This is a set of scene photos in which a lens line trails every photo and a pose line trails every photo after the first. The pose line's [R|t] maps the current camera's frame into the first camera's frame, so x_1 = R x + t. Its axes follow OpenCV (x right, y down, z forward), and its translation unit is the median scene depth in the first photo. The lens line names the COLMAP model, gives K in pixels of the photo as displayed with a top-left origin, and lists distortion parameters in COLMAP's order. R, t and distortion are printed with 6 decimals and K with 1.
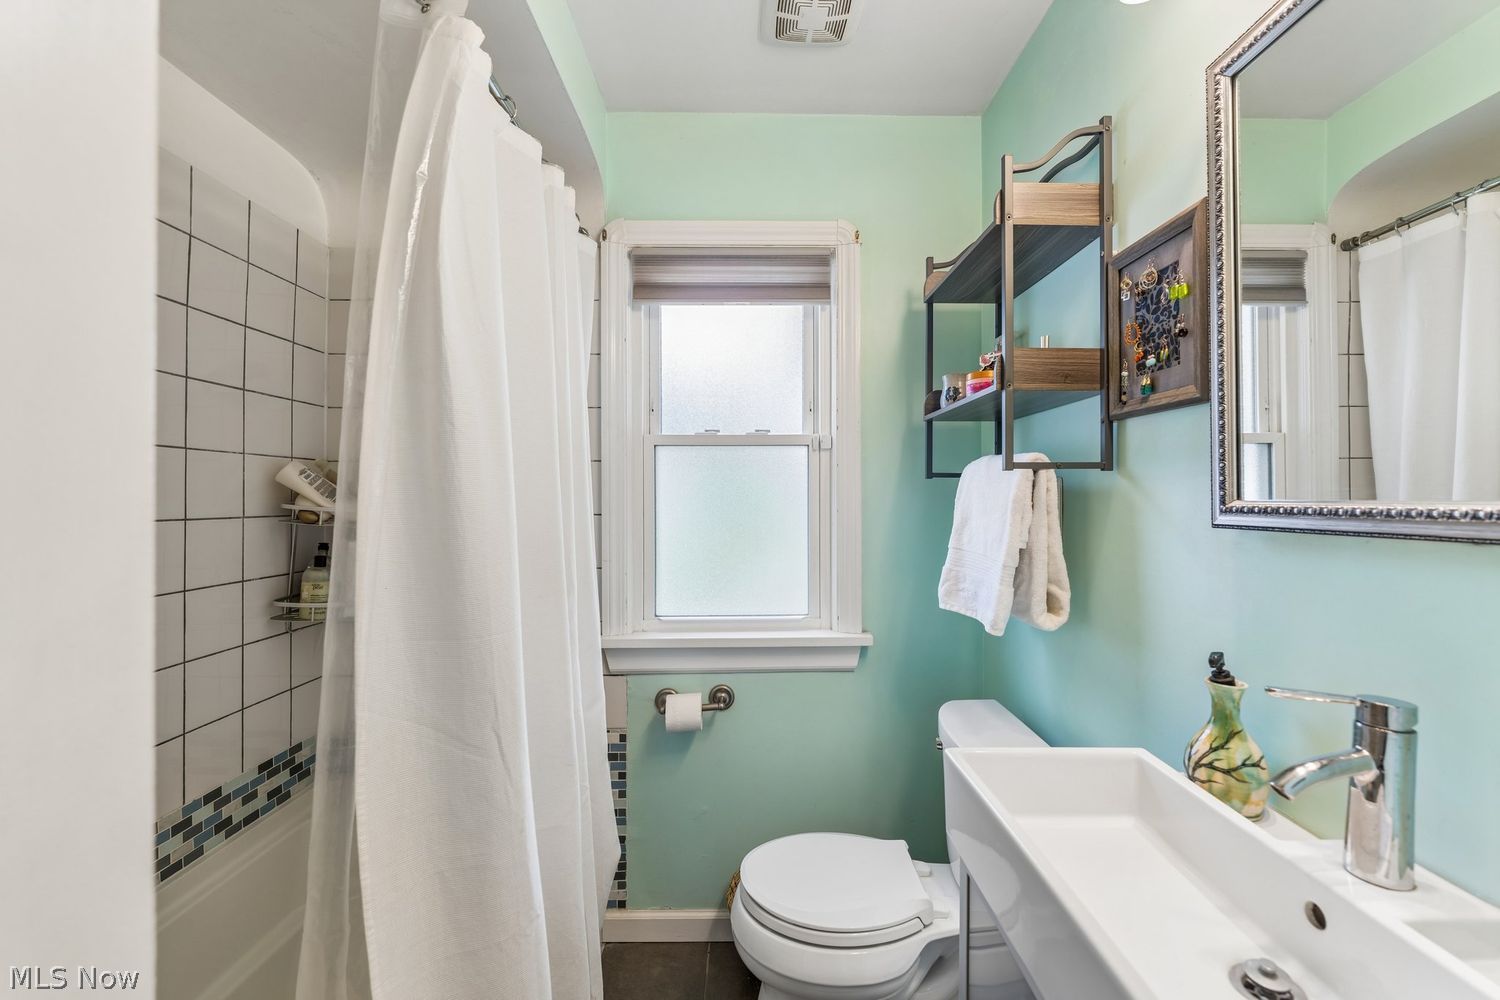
lens RADIAL K [[600.6, 0, 752.0], [0, 600.6, 503.0], [0, 0, 1]] dist [-0.003301, 0.000469]
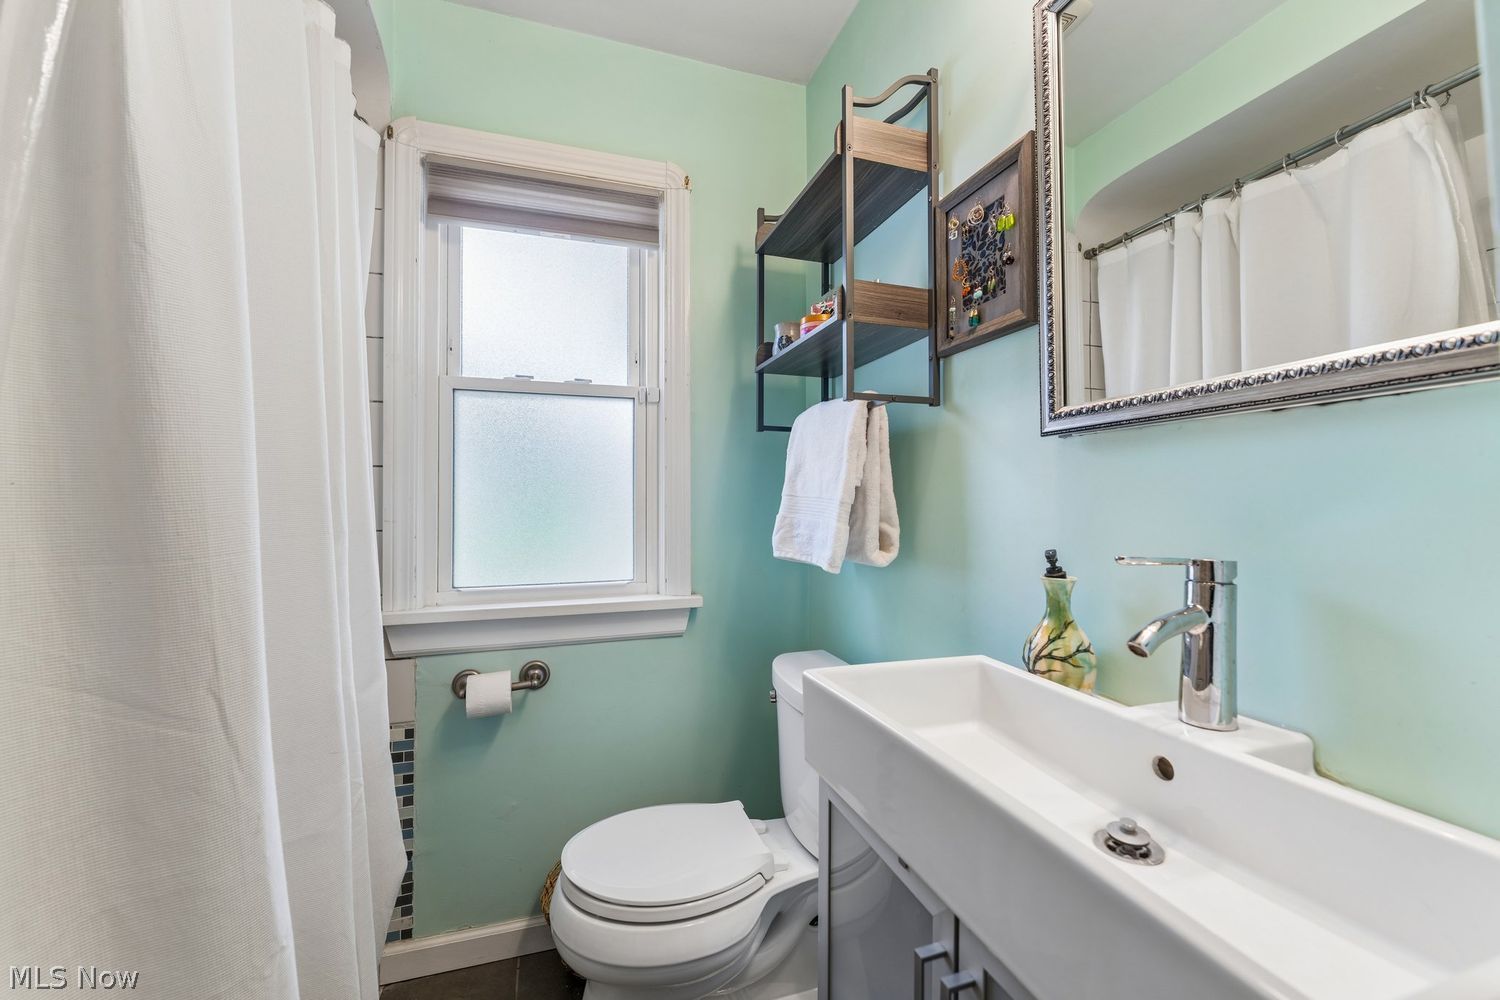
lens RADIAL K [[600.6, 0, 742.8], [0, 600.6, 493.8], [0, 0, 1]] dist [-0.003301, 0.000469]
pose [[0.955997, 0.005277, 0.293330, -0.027800], [-0.002040, 0.999934, -0.011342, 0.100383], [-0.293370, 0.010244, 0.955944, 0.094960]]
